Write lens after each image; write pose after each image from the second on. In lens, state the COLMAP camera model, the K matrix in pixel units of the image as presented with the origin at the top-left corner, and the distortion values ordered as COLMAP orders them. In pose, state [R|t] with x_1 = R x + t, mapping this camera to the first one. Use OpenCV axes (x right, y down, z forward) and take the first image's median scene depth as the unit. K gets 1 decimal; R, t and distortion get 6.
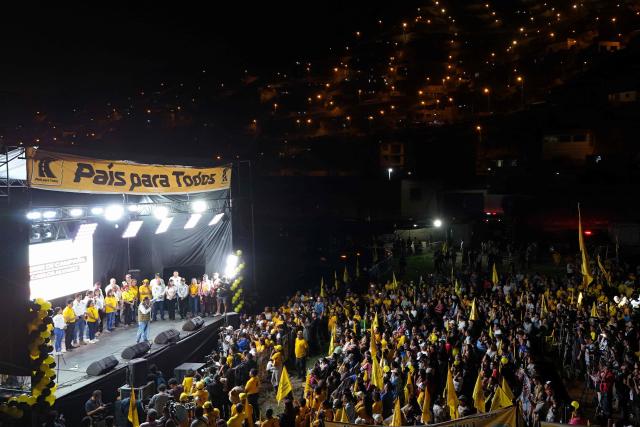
lens RADIAL K [[571.5, 0, 381.2], [0, 571.5, 210.7], [0, 0, 1]] dist [0.077180, -0.017588]
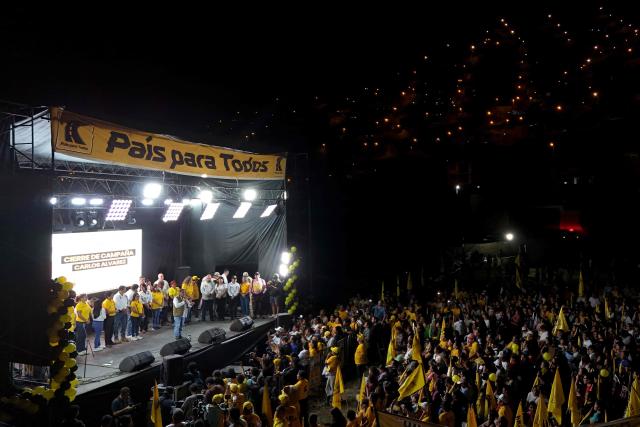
lens RADIAL K [[571.5, 0, 381.2], [0, 571.5, 210.7], [0, 0, 1]] dist [0.077180, -0.017588]
pose [[0.993162, 0.000444, -0.116742, -0.000941], [-0.005513, 0.999055, -0.043104, 0.054066], [0.116612, 0.043453, 0.992227, 0.114114]]
